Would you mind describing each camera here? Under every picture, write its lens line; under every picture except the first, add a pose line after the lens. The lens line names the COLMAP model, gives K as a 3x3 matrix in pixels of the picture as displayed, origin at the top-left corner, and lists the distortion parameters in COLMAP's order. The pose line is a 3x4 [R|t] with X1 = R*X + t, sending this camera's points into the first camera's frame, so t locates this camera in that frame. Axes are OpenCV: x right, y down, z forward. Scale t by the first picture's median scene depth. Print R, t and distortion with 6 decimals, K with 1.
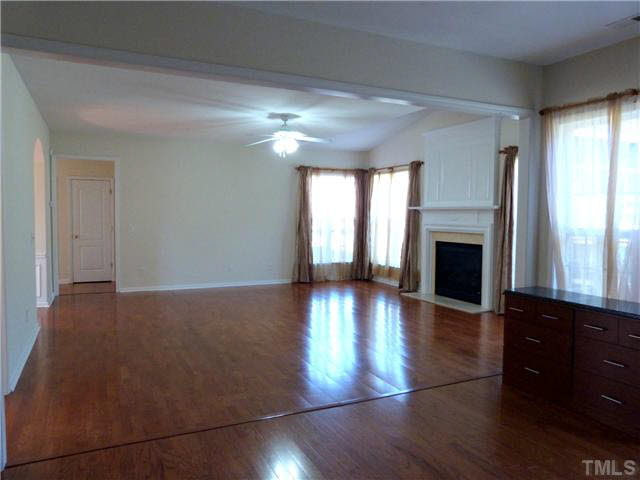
lens RADIAL K [[477.8, 0, 320.4], [0, 477.8, 238.7], [0, 0, 1]] dist [-0.026763, 0.003519]
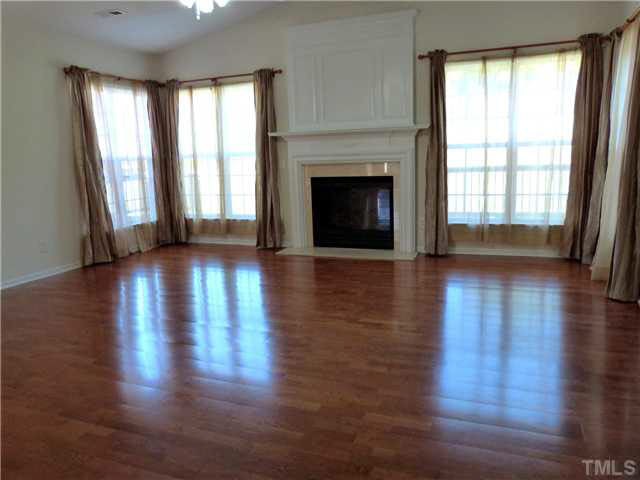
lens RADIAL K [[477.8, 0, 318.1], [0, 477.8, 242.1], [0, 0, 1]] dist [-0.026763, 0.003519]
pose [[0.726891, -0.158336, 0.668251, -0.244786], [0.078740, 0.985857, 0.147941, -0.004299], [-0.682224, -0.054918, 0.729078, 0.374845]]
